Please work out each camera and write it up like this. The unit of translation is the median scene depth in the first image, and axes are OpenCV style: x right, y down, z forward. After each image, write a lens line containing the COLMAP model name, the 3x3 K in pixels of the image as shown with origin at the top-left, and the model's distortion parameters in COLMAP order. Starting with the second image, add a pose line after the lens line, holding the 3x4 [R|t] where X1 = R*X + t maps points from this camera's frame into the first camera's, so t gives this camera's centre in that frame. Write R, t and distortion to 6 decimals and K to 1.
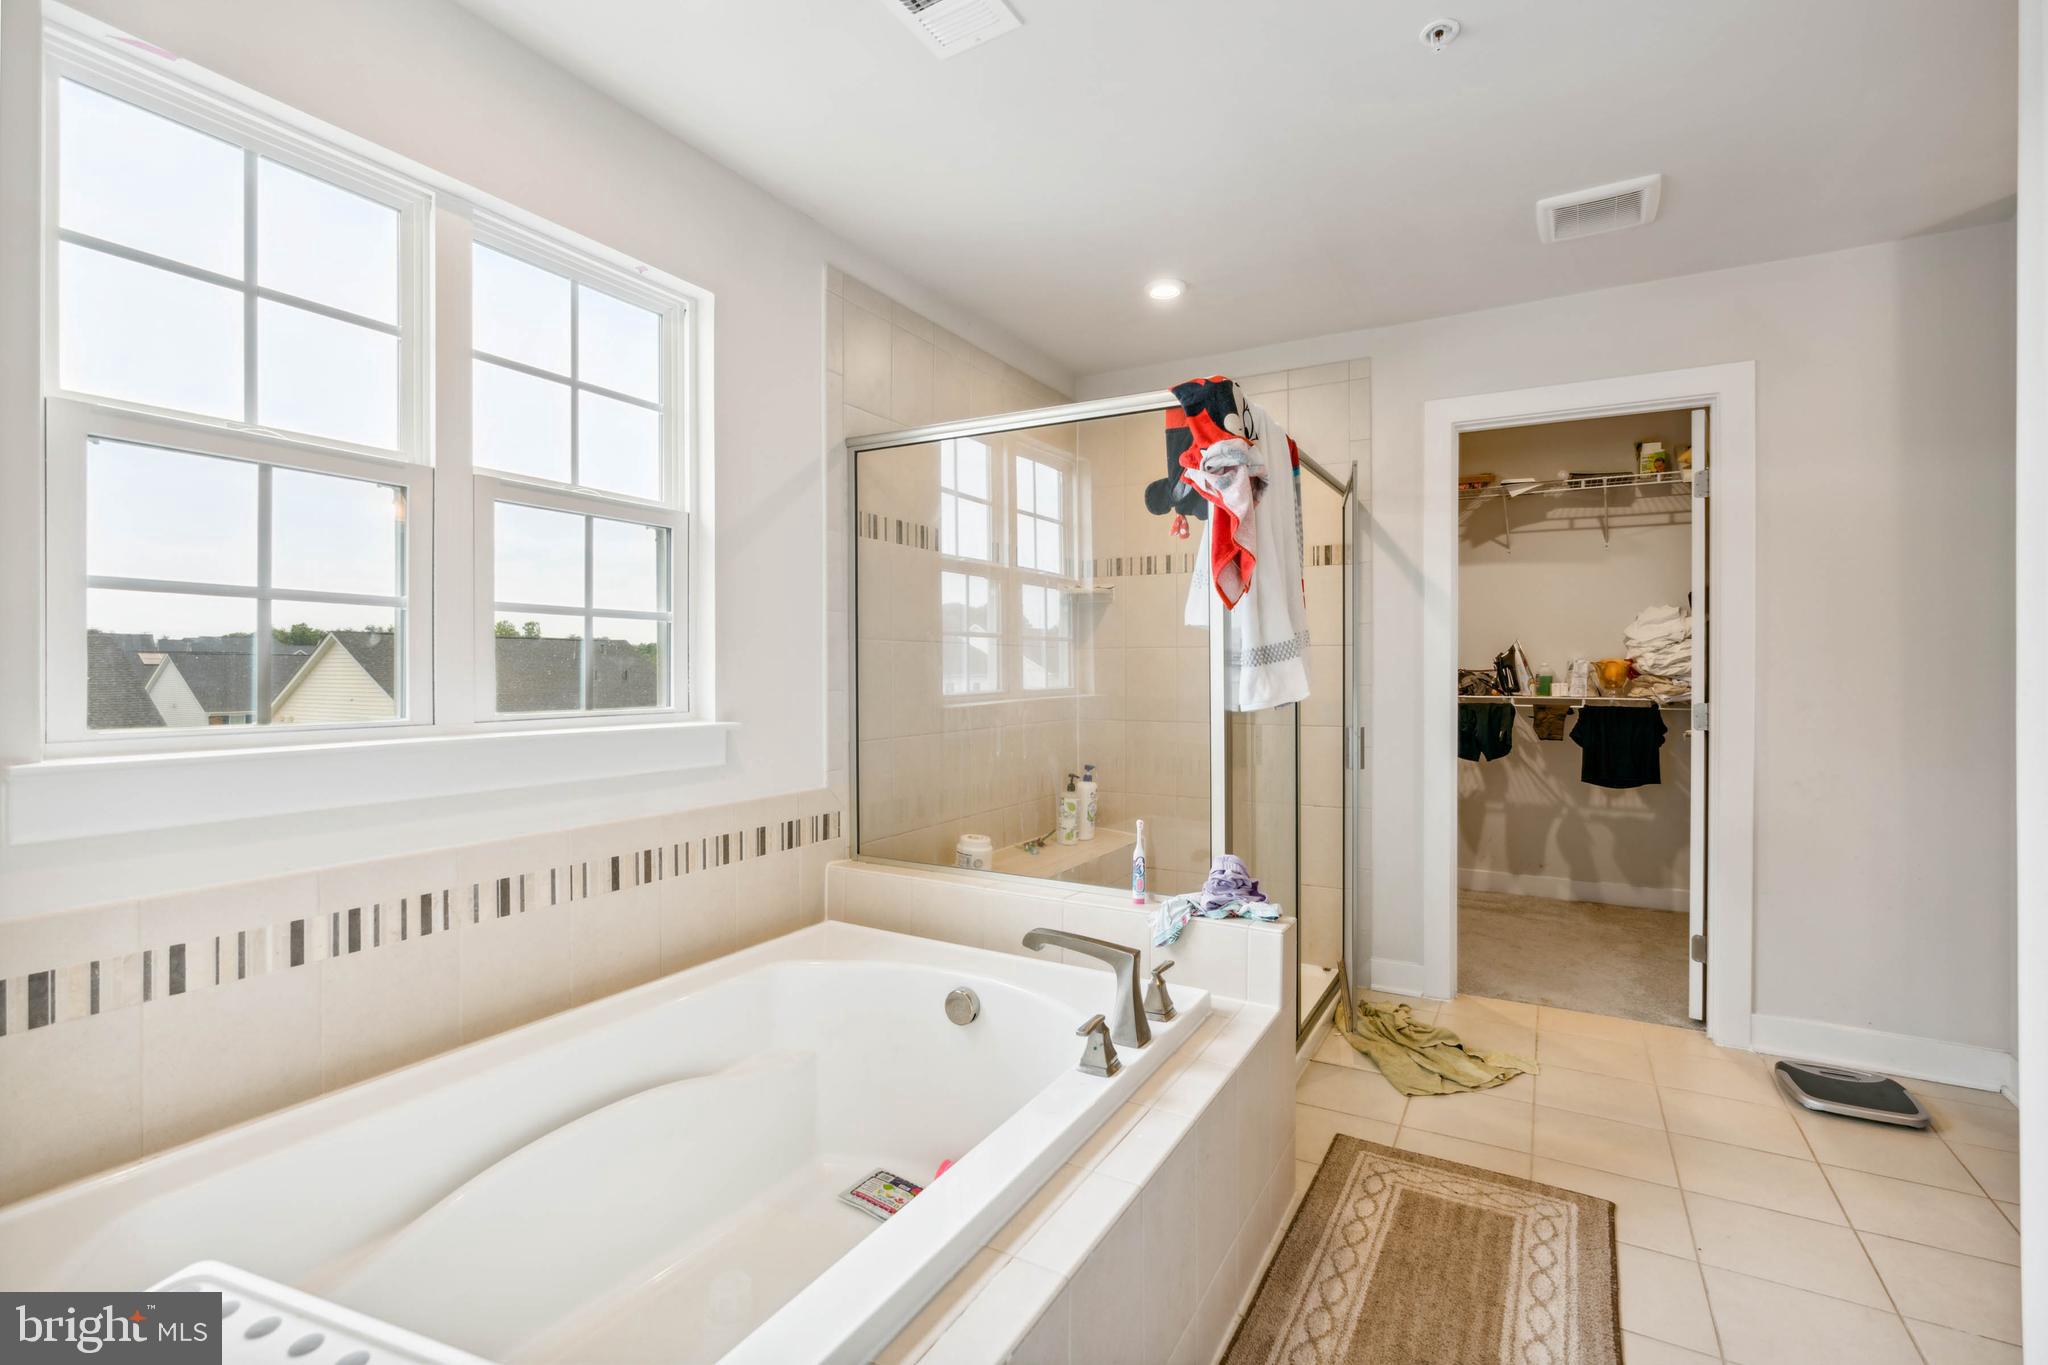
lens RADIAL K [[966.3, 0, 1022.5], [0, 966.3, 673.3], [0, 0, 1]] dist [0.001803, 0.001662]
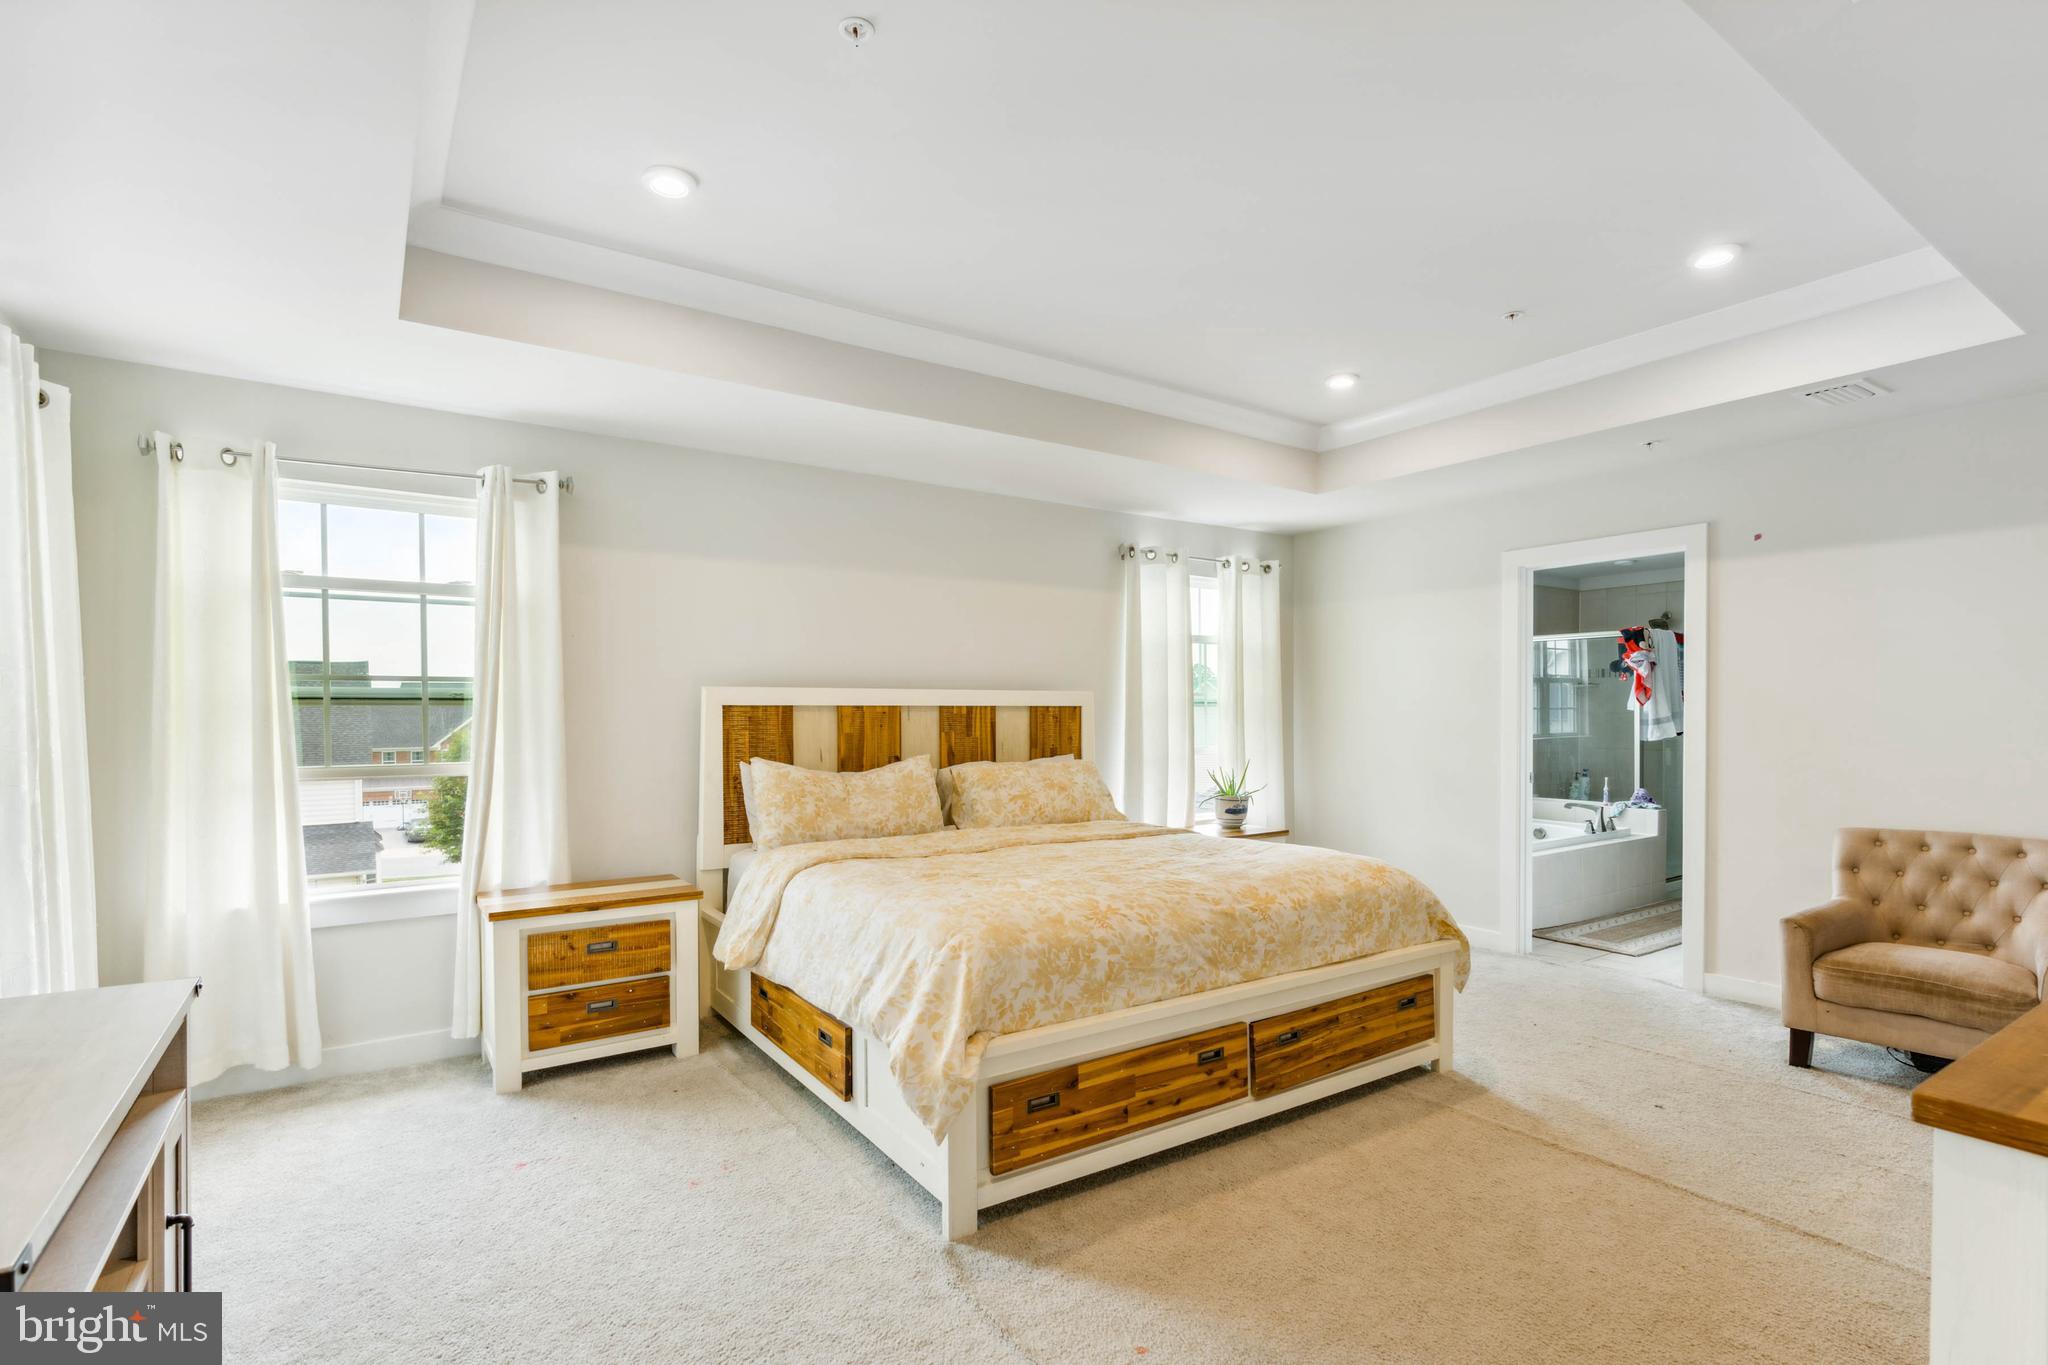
lens RADIAL K [[966.3, 0, 1011.1], [0, 966.3, 723.9], [0, 0, 1]] dist [0.001803, 0.001662]
pose [[0.894051, 0.003475, -0.447951, -0.189013], [0.001560, 0.999940, 0.010872, -0.046807], [0.447961, -0.010419, 0.893992, -2.540391]]
